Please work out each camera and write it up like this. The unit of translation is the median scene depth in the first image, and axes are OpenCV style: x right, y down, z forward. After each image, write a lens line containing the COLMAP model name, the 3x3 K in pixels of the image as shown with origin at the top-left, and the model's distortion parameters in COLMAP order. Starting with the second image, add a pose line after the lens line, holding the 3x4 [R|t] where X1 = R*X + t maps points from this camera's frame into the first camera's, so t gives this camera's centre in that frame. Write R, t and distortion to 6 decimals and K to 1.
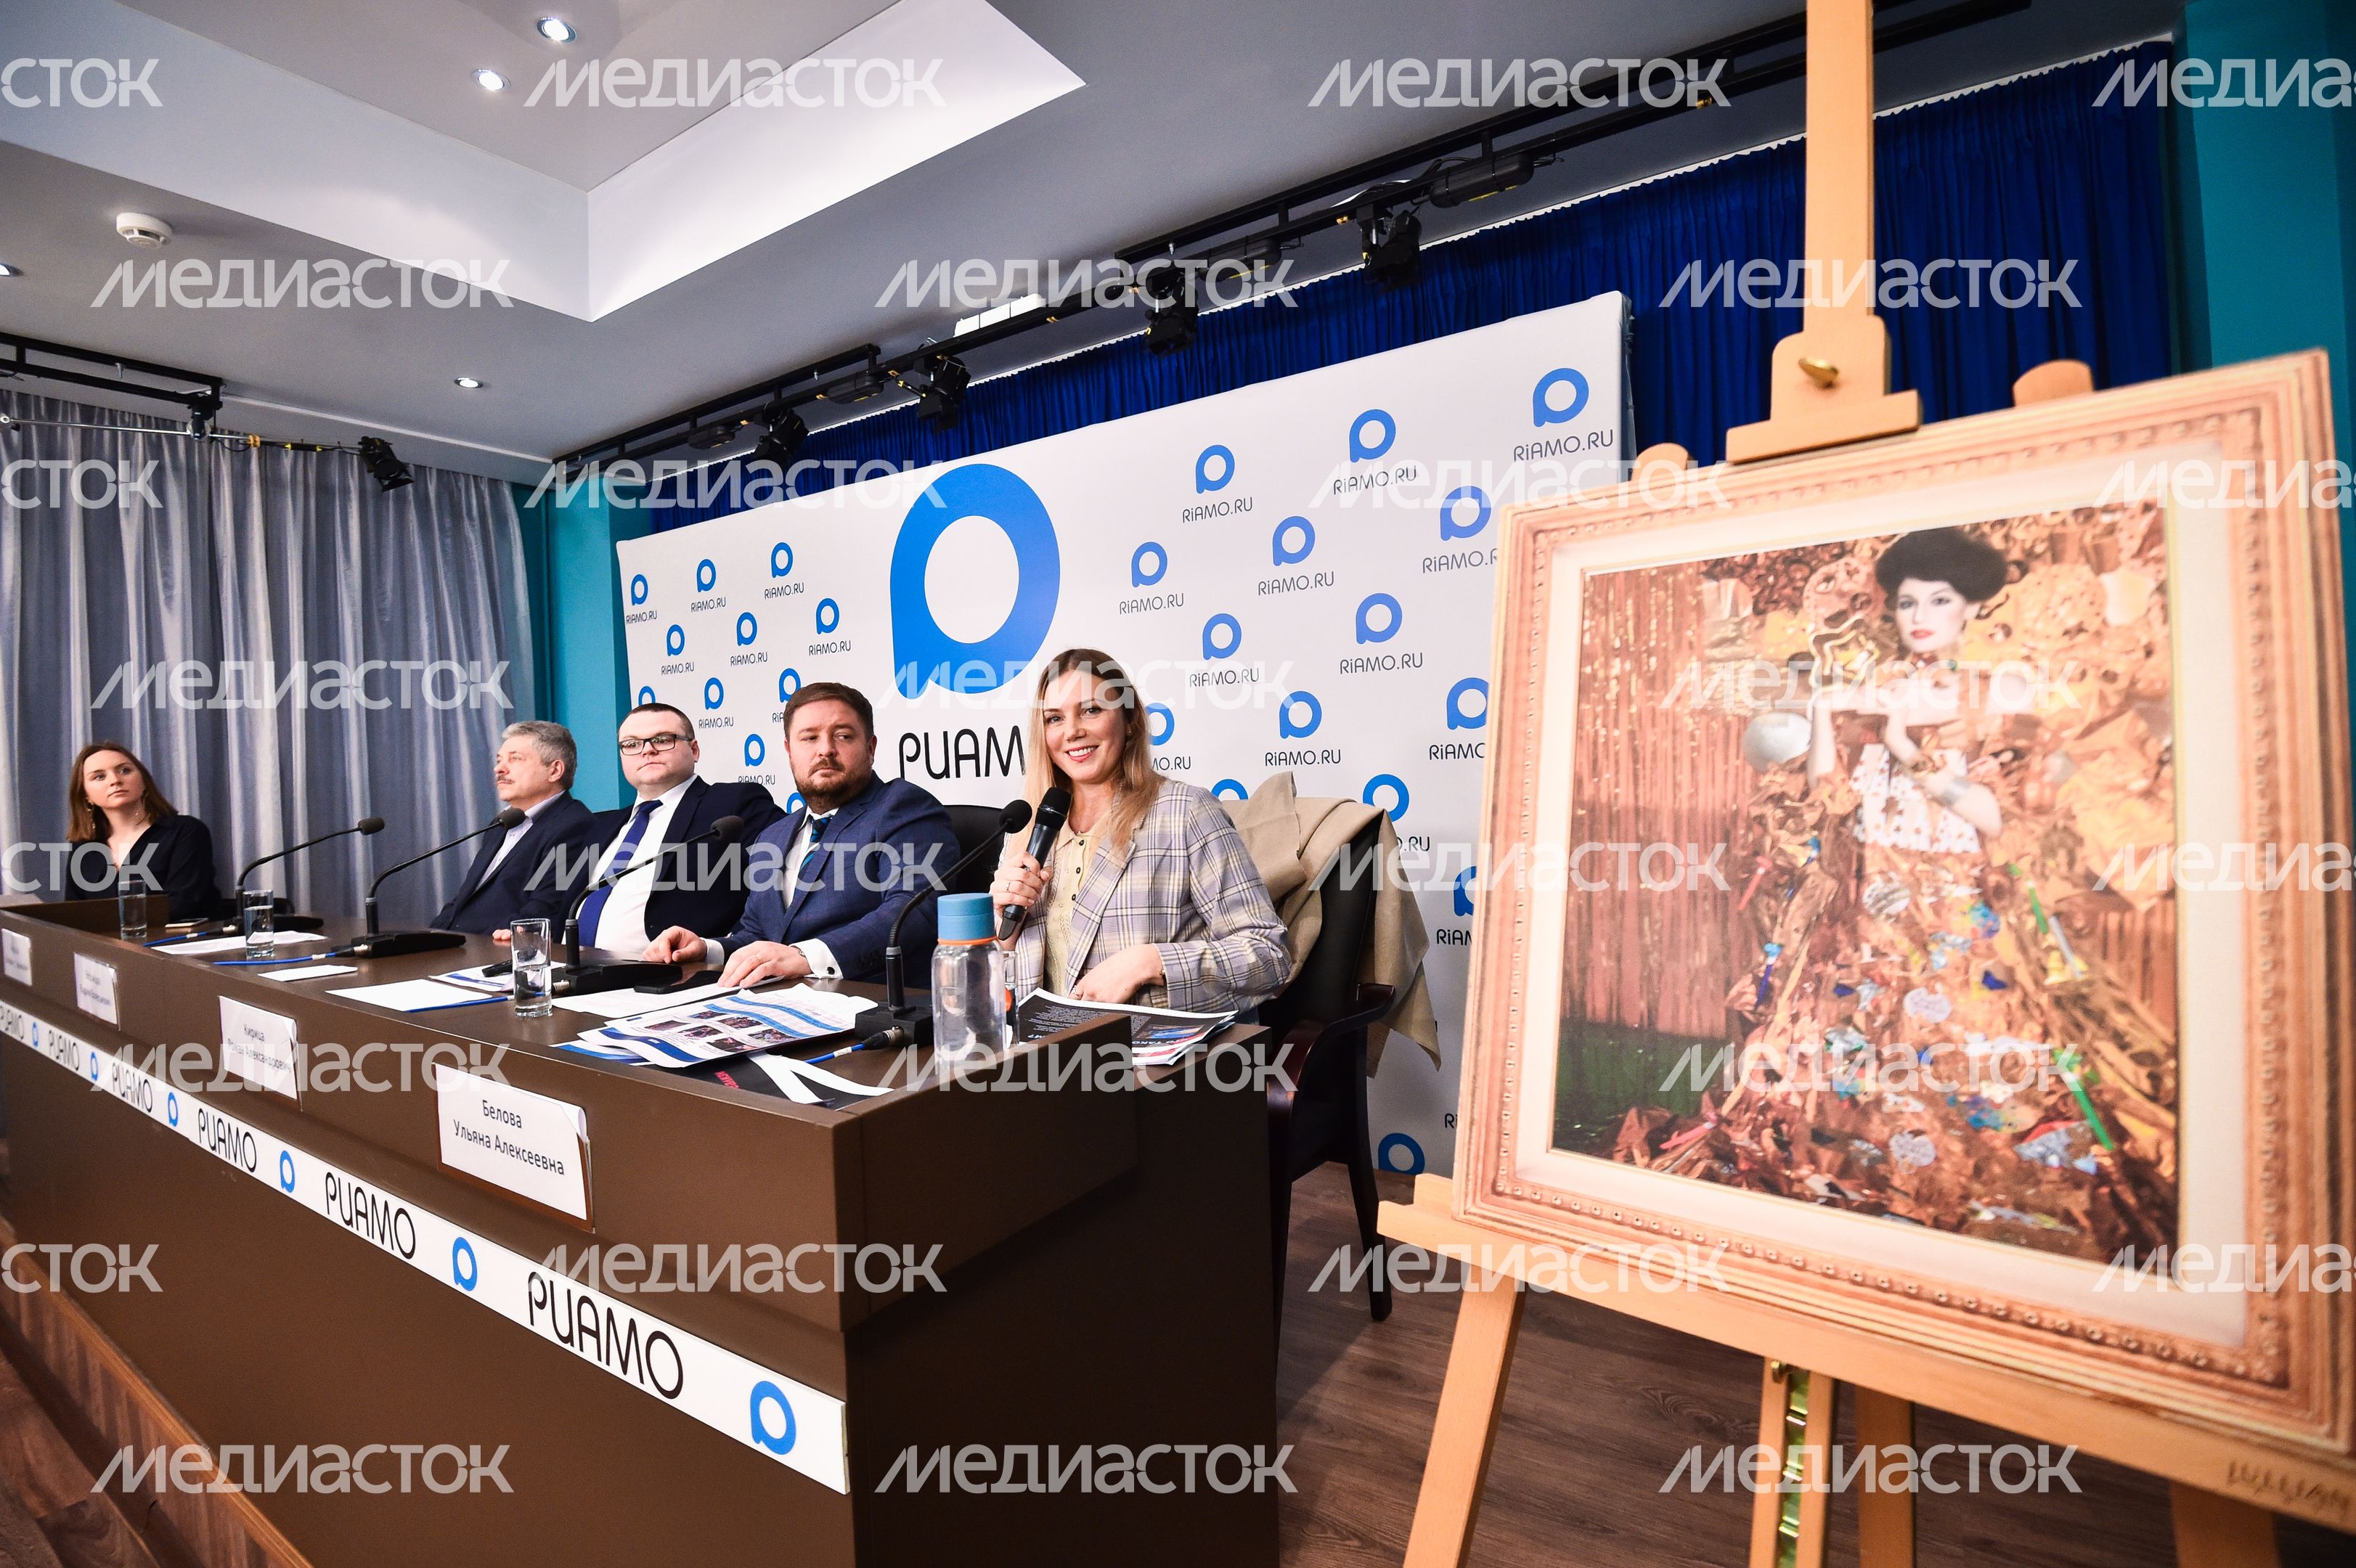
lens RADIAL K [[1086.9, 0, 1166.3], [0, 1086.9, 779.0], [0, 0, 1]] dist [-0.014545, -0.016247]
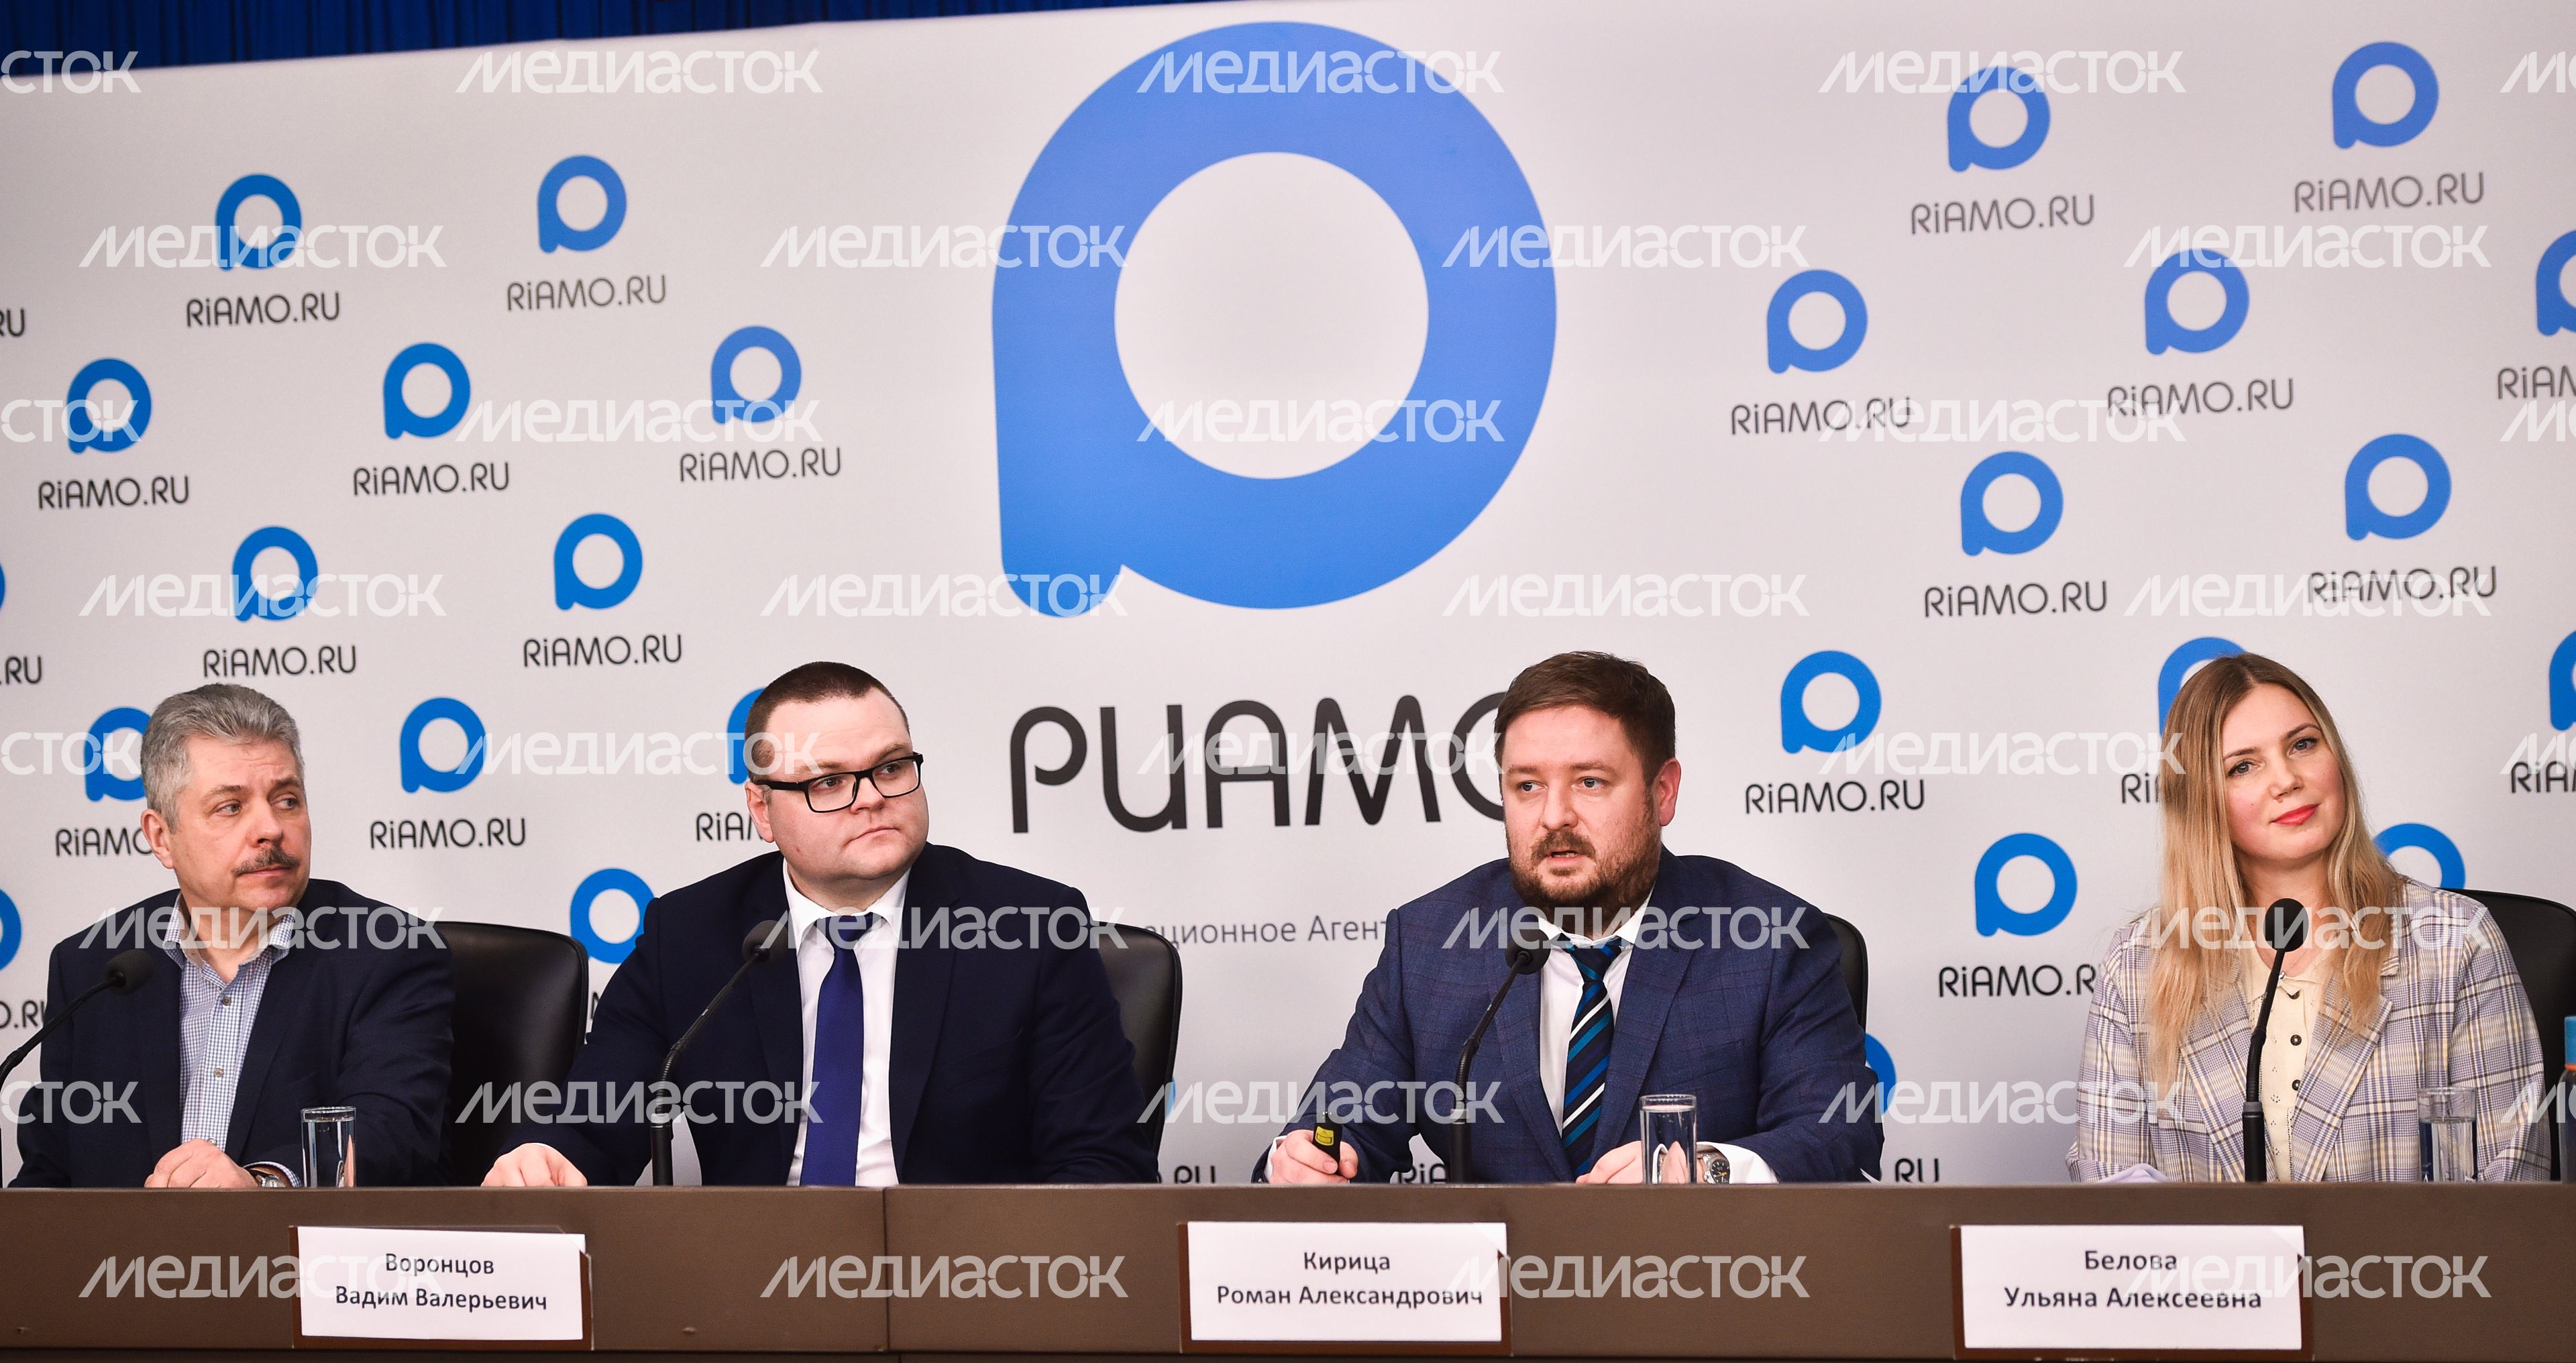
lens RADIAL K [[5685.6, 0, 1288.0], [0, 5685.6, 681.5], [0, 0, 1]] dist [-0.006145, -0.085350]
pose [[0.958036, 0.000226, 0.286649, -3.561563], [0.002535, 0.999954, -0.009258, -0.163099], [-0.286638, 0.009596, 0.957991, -4.452190]]
